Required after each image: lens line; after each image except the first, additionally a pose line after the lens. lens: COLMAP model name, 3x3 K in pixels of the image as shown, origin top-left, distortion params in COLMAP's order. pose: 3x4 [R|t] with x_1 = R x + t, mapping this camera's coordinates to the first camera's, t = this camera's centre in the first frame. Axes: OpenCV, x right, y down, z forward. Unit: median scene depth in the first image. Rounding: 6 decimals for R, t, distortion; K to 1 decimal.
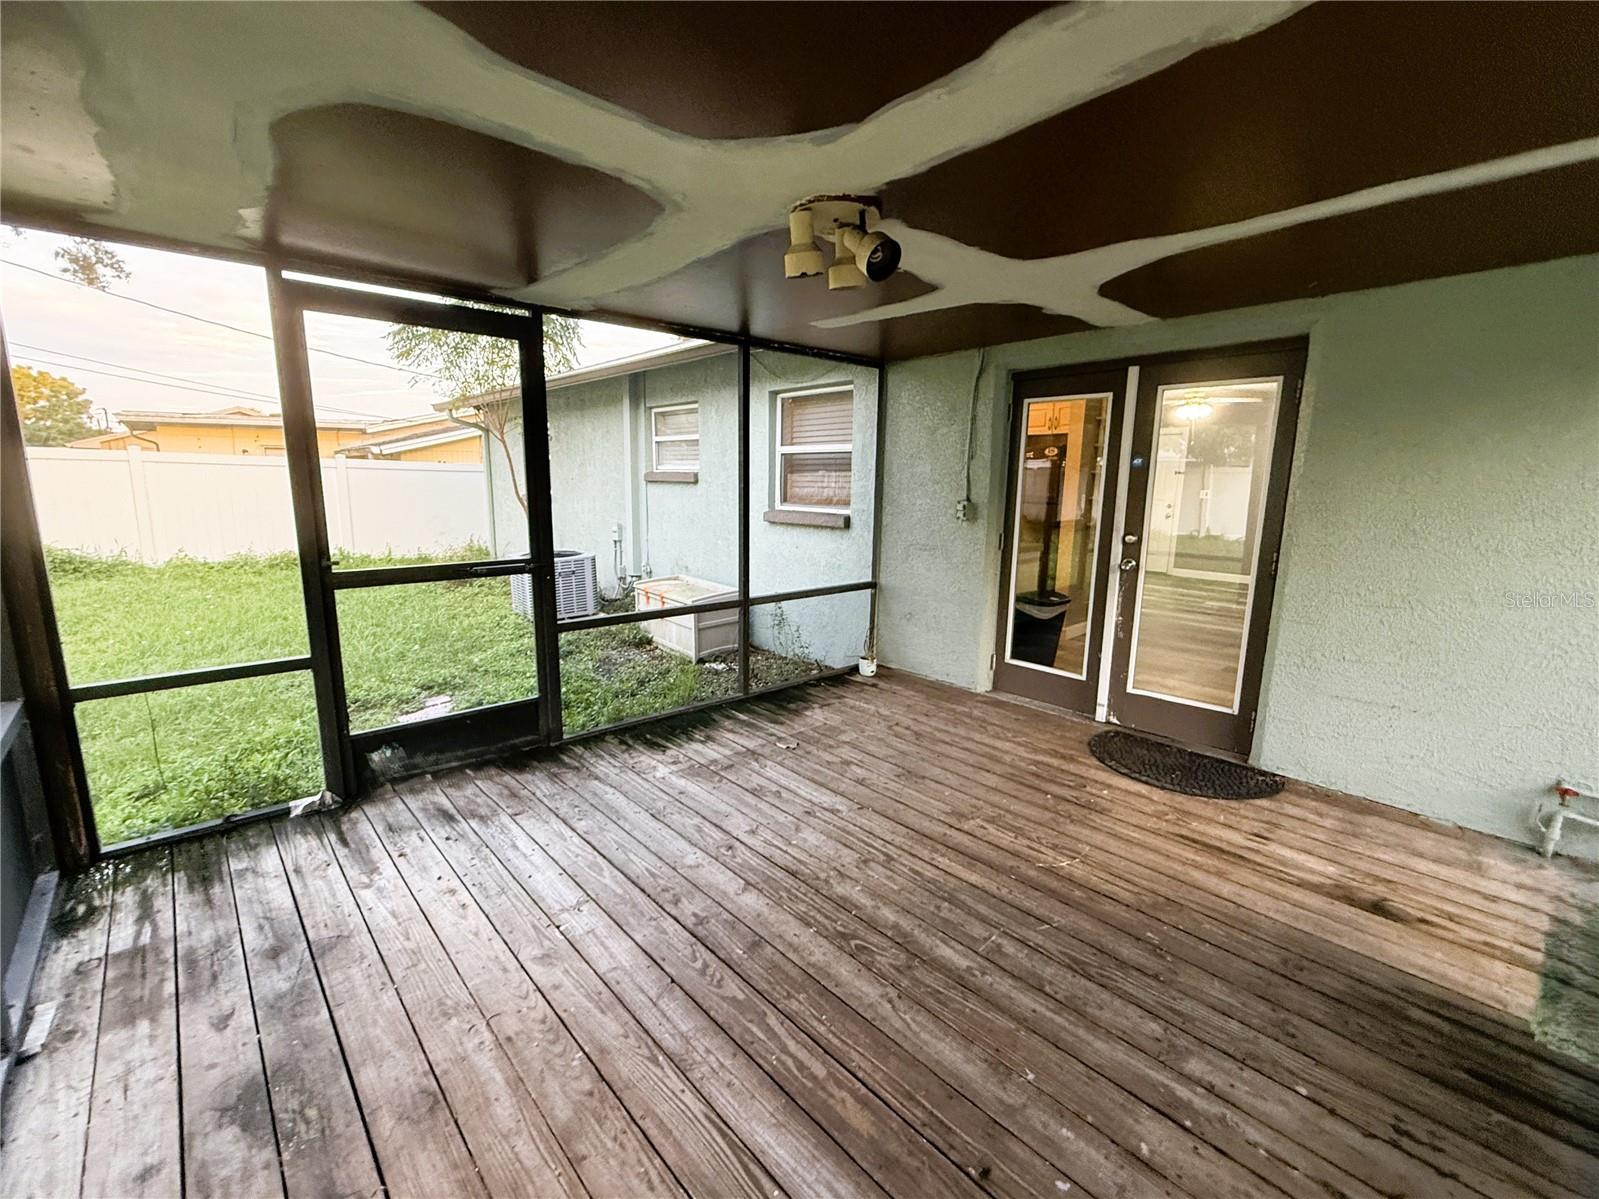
lens RADIAL K [[637.0, 0, 802.9], [0, 637.0, 594.7], [0, 0, 1]] dist [-0.000801, 0.000229]
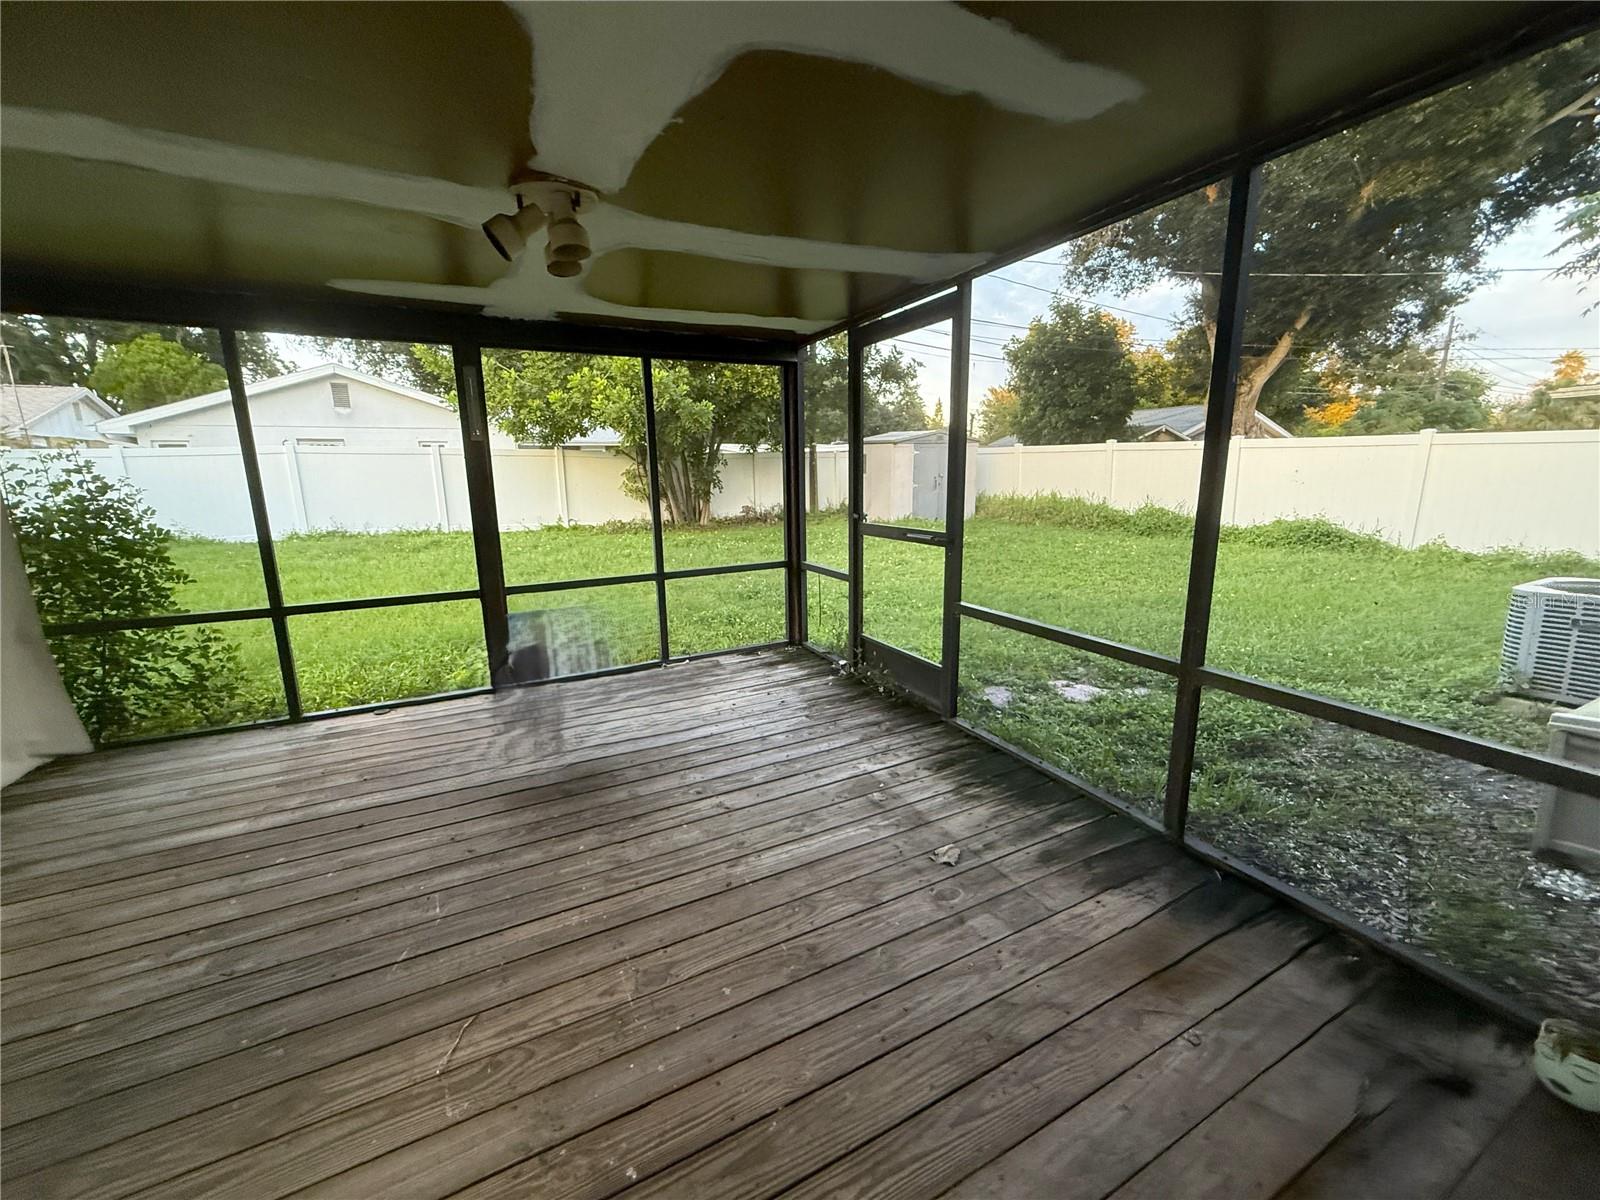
lens RADIAL K [[637.4, 0, 808.4], [0, 637.4, 597.4], [0, 0, 1]] dist [-0.000801, 0.000229]
pose [[-0.233999, 0.182320, -0.954989, 0.766321], [-0.161642, 0.961293, 0.223130, -0.183746], [0.958706, 0.206579, -0.195471, 1.231001]]
